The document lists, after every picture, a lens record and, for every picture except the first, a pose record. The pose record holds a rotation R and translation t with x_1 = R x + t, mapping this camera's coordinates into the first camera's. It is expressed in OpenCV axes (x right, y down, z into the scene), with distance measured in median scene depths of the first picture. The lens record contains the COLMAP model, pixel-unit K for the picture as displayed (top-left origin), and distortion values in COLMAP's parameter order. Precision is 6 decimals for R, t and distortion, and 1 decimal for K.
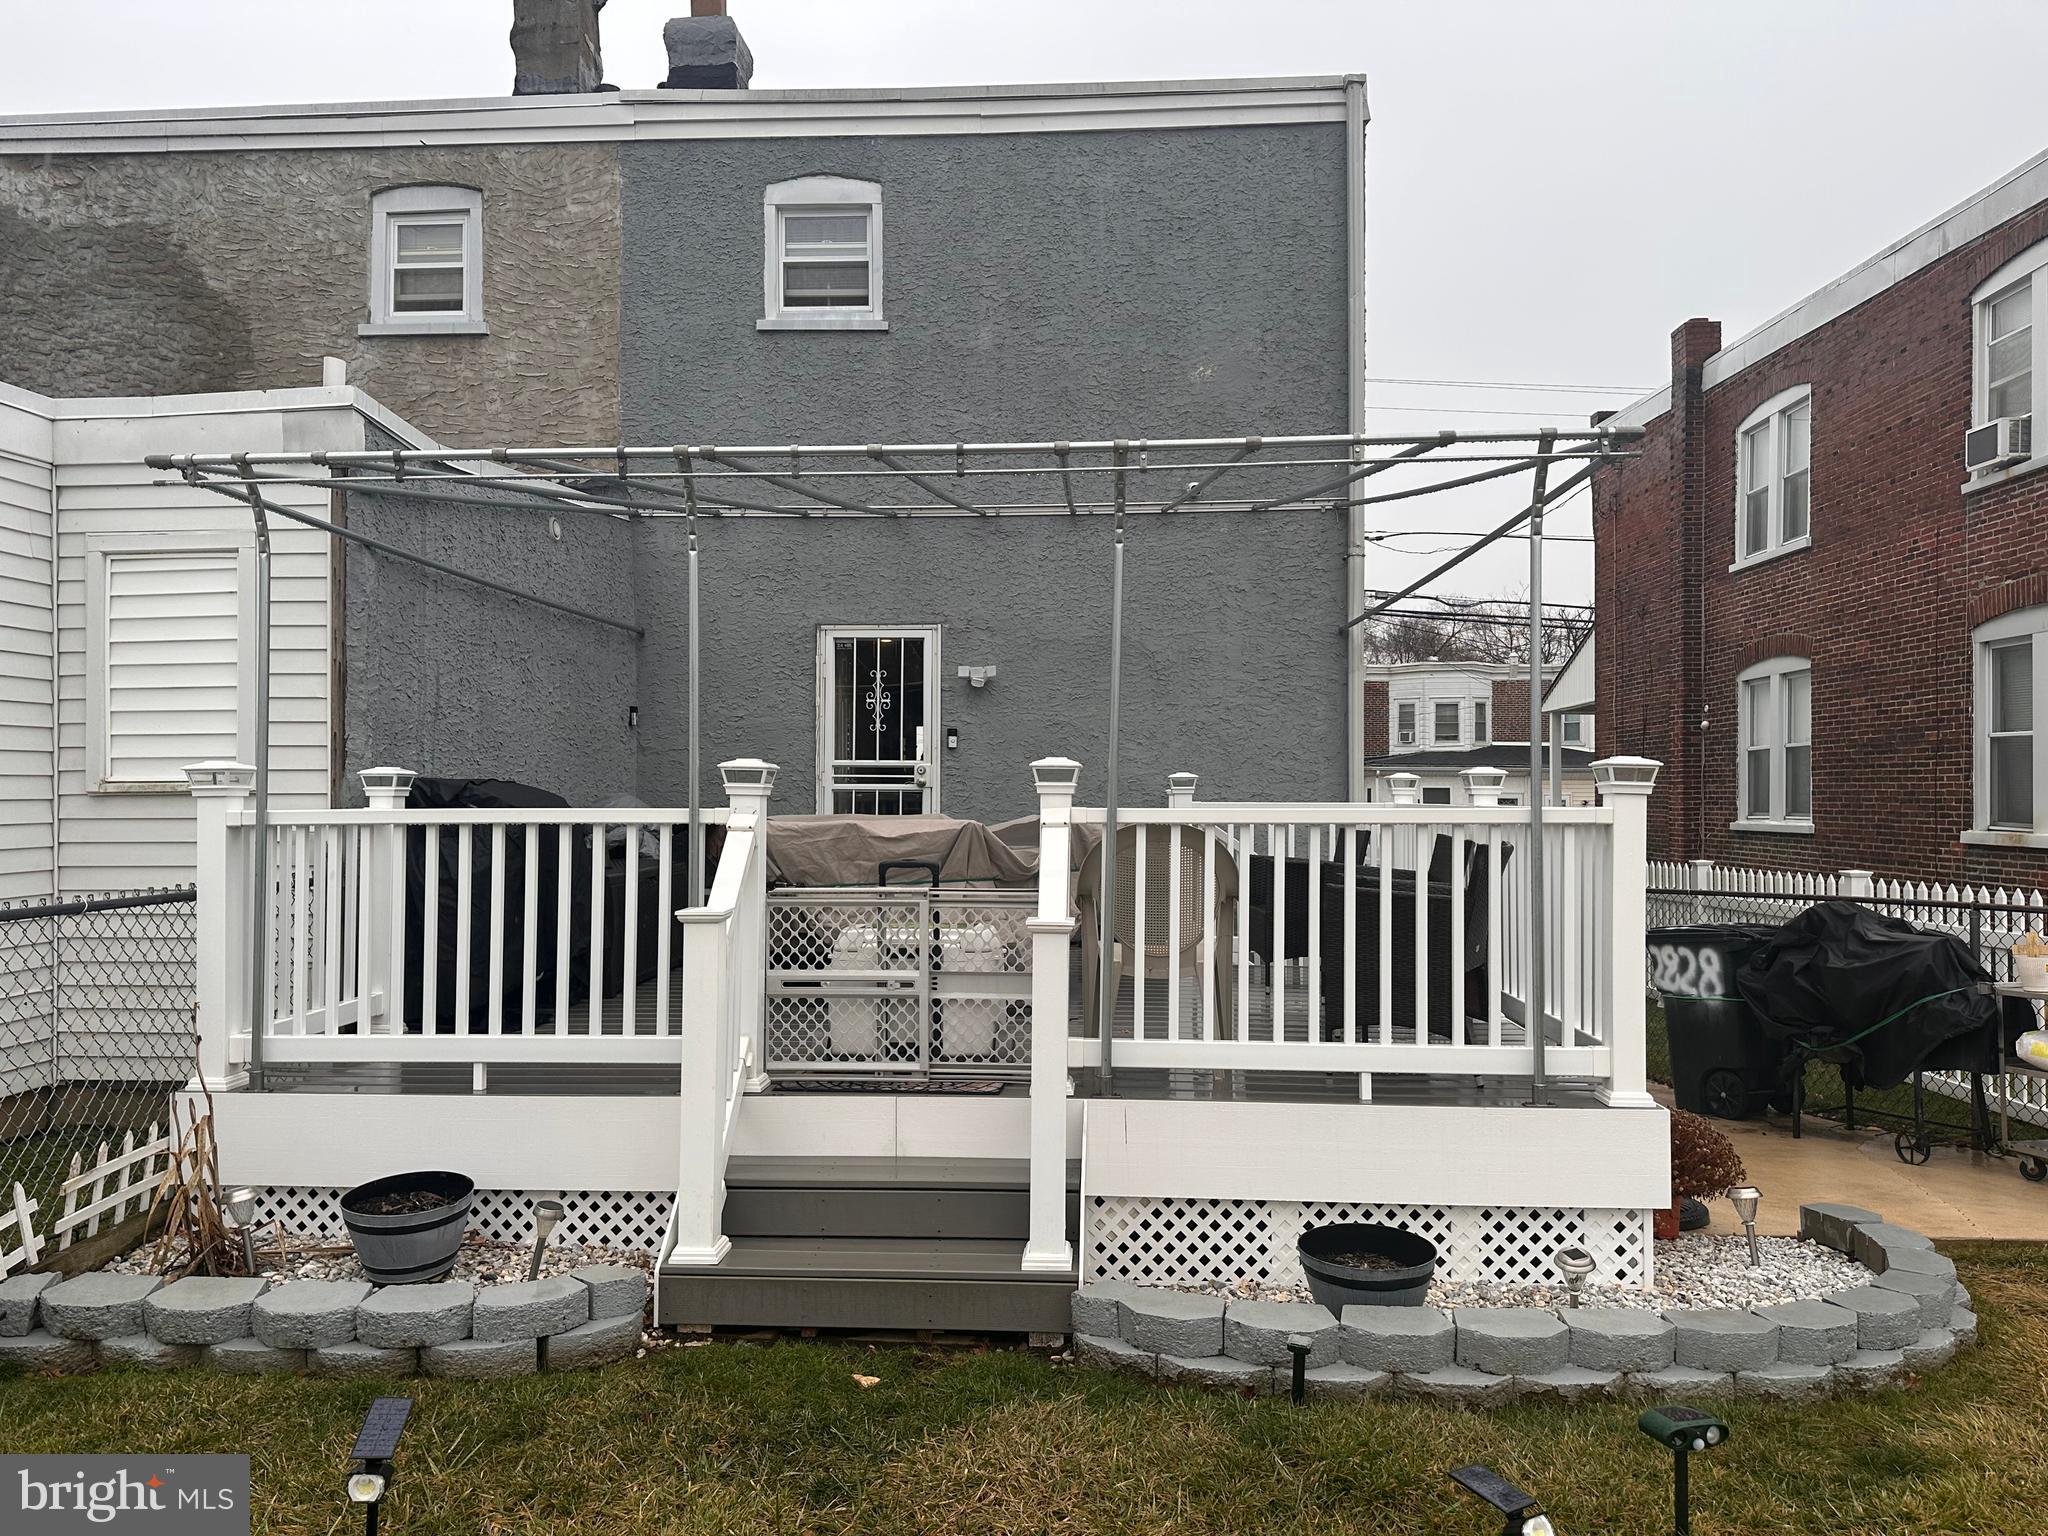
lens RADIAL K [[1448.9, 0, 1032.5], [0, 1448.9, 775.0], [0, 0, 1]] dist [0.064980, -0.080713]
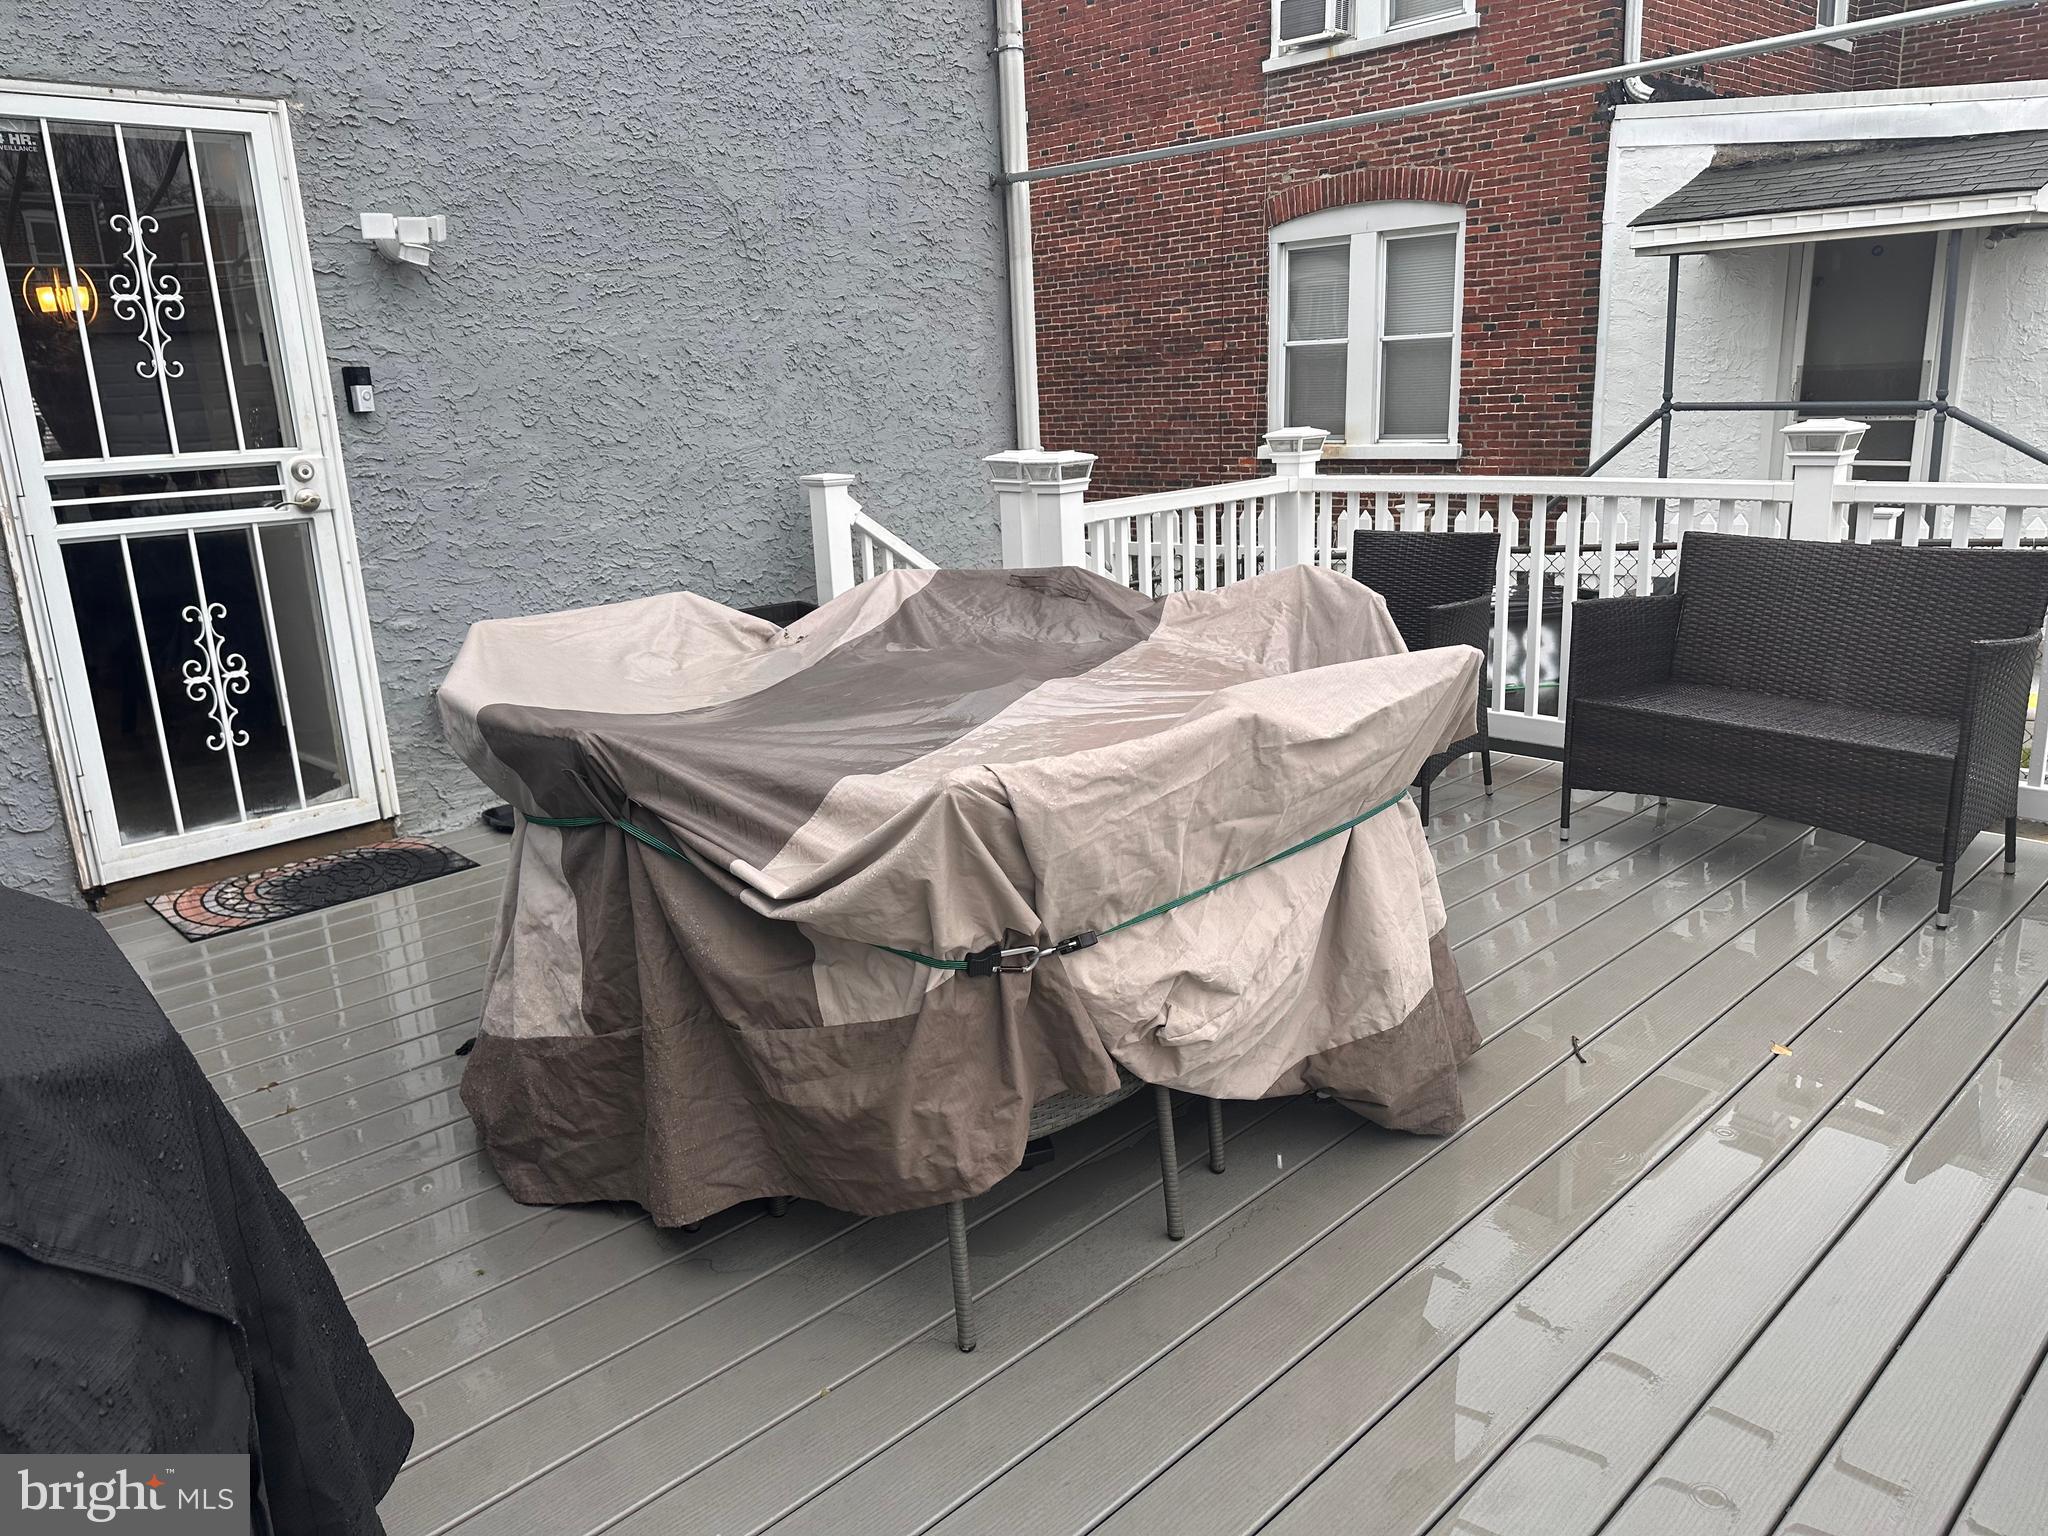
lens RADIAL K [[1448.9, 0, 1001.9], [0, 1448.9, 716.6], [0, 0, 1]] dist [0.064980, -0.080713]
pose [[0.674782, -0.196904, 0.711265, -0.245195], [0.033186, 0.970872, 0.237289, -0.027267], [-0.737270, -0.136514, 0.661662, 0.547084]]
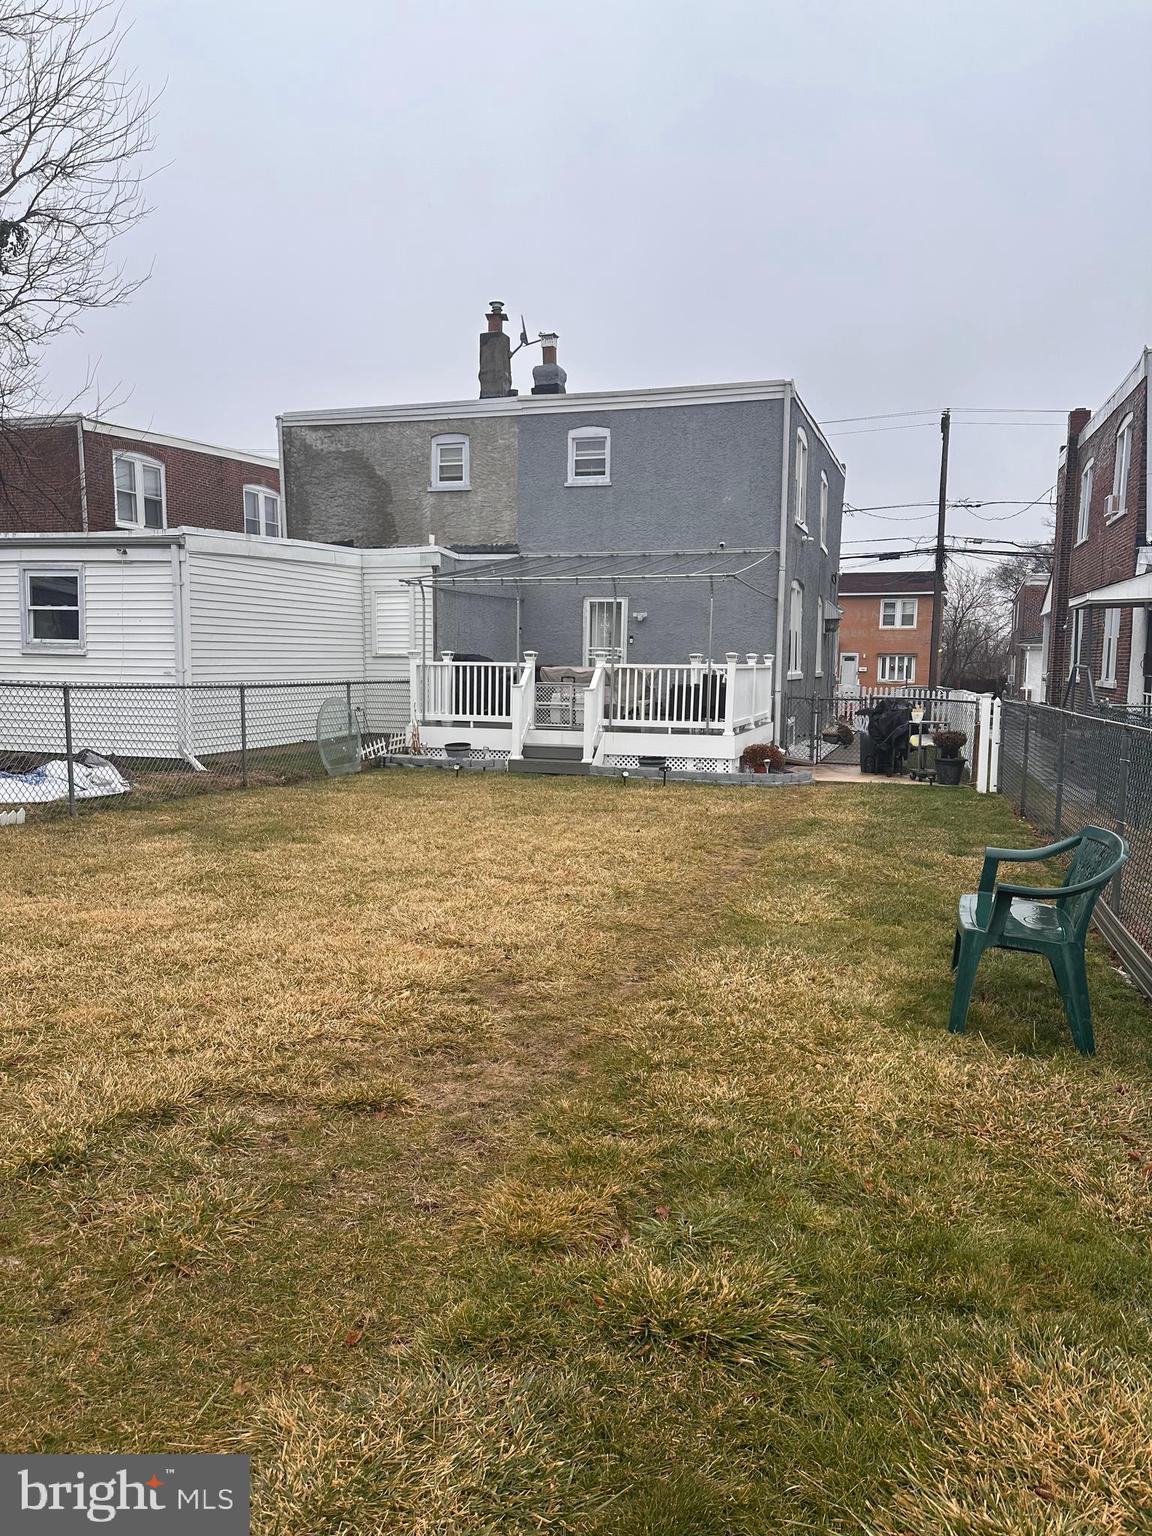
lens RADIAL K [[1086.7, 0, 569.1], [0, 1086.7, 765.0], [0, 0, 1]] dist [0.064980, -0.080713]
pose [[0.965841, 0.038023, -0.256332, 0.351698], [-0.009566, 0.993734, 0.111361, -0.016793], [0.258960, -0.105105, 0.960152, -0.977037]]
